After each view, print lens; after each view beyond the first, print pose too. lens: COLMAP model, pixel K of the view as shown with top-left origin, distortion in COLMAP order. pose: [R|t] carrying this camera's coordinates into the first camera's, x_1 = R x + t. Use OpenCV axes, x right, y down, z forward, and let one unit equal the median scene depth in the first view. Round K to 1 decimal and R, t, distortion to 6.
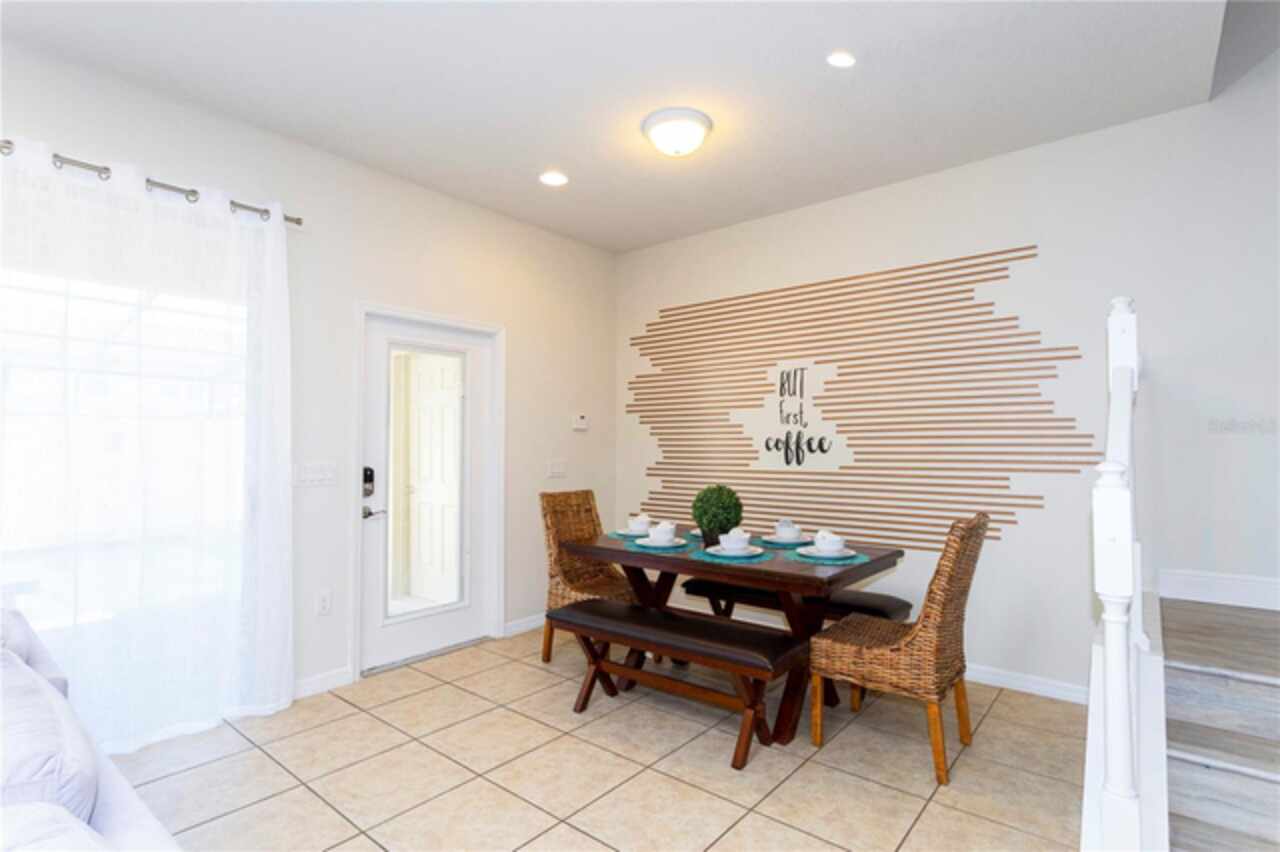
lens RADIAL K [[620.9, 0, 640.6], [0, 620.9, 446.5], [0, 0, 1]] dist [-0.000753, -0.000017]
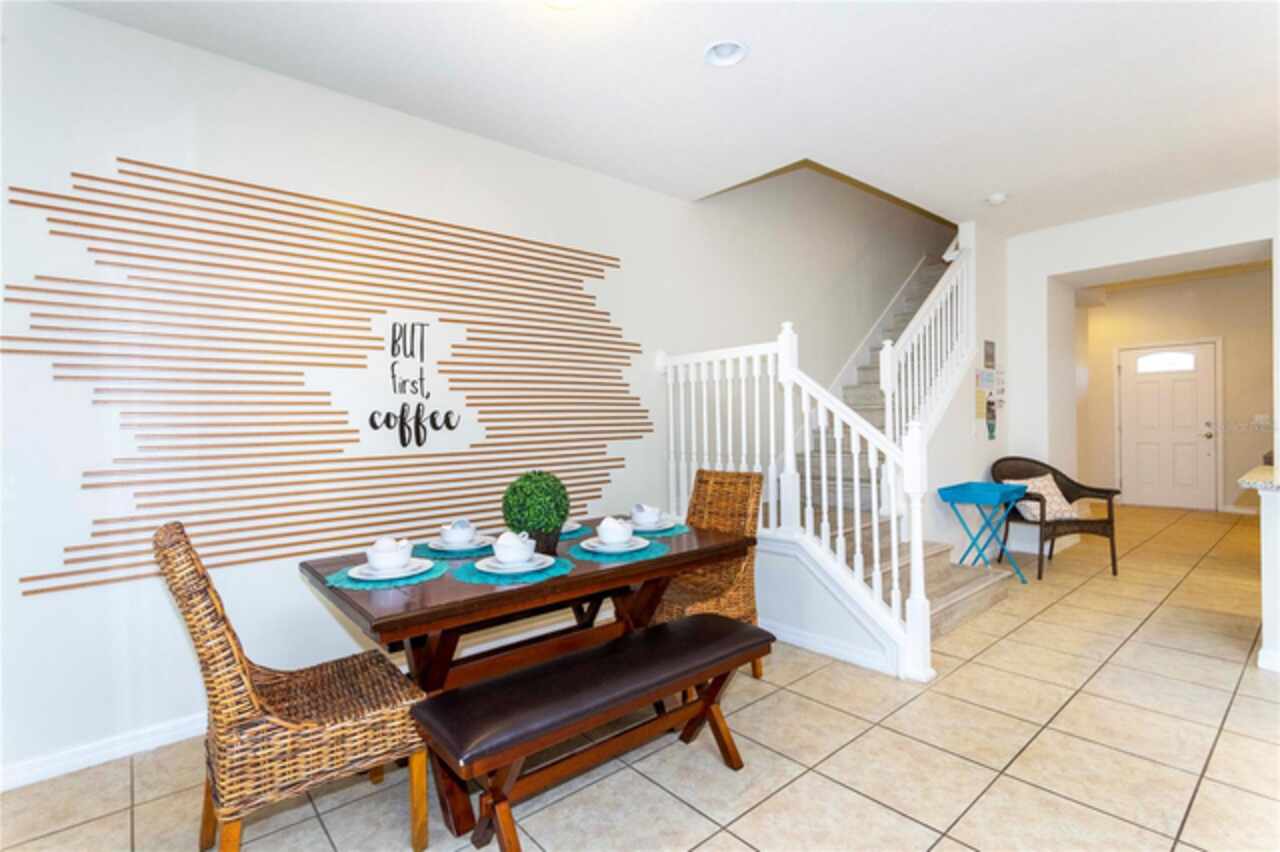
lens RADIAL K [[623.1, 0, 642.1], [0, 623.1, 428.1], [0, 0, 1]] dist [0.001436, 0.000544]
pose [[0.160946, -0.019824, 0.986764, -0.480206], [0.016667, 0.999710, 0.017366, -0.002056], [-0.986822, 0.013651, 0.161230, 0.596476]]
